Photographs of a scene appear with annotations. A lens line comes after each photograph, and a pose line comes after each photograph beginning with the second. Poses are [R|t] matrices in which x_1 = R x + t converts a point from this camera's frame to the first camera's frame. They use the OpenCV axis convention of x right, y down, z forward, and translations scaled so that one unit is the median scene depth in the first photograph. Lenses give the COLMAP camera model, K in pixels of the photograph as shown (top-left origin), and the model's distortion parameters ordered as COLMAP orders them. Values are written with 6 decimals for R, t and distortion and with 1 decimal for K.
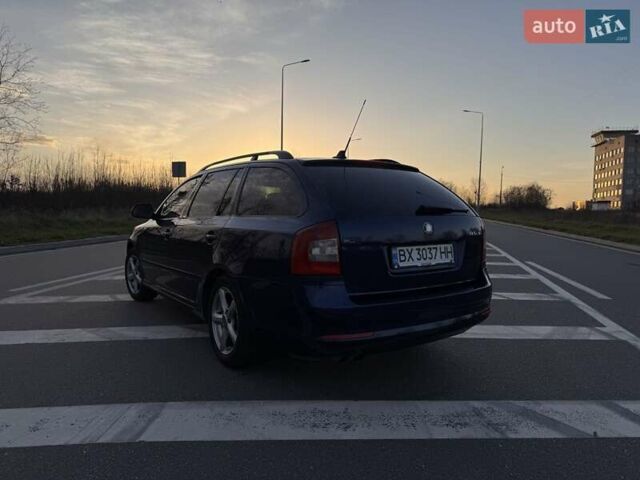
lens RADIAL K [[449.3, 0, 323.0], [0, 449.3, 238.3], [0, 0, 1]] dist [0.055648, -0.067285]
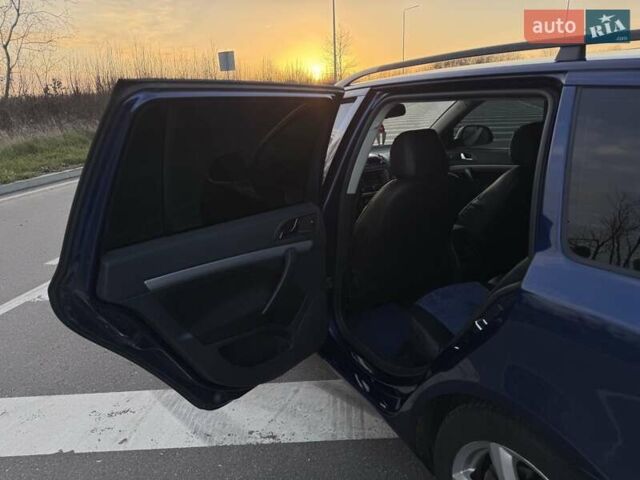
lens RADIAL K [[449.3, 0, 320.6], [0, 449.3, 245.5], [0, 0, 1]] dist [0.055648, -0.067285]
pose [[0.992867, -0.020212, -0.117504, -0.137344], [0.049473, 0.966520, 0.251775, -0.063547], [0.108481, -0.255793, 0.960626, 0.296483]]
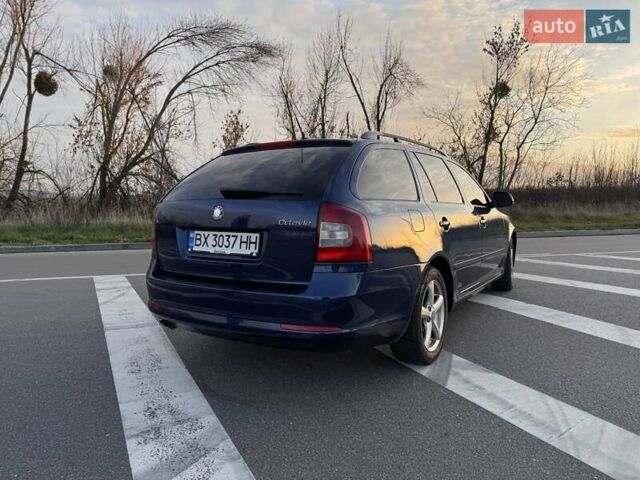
lens RADIAL K [[449.3, 0, 321.0], [0, 449.3, 243.4], [0, 0, 1]] dist [0.055648, -0.067285]
pose [[0.396420, 0.073930, -0.915088, 0.423721], [-0.055631, 0.996855, 0.056437, -0.008645], [0.916382, 0.028534, 0.399286, 0.303072]]
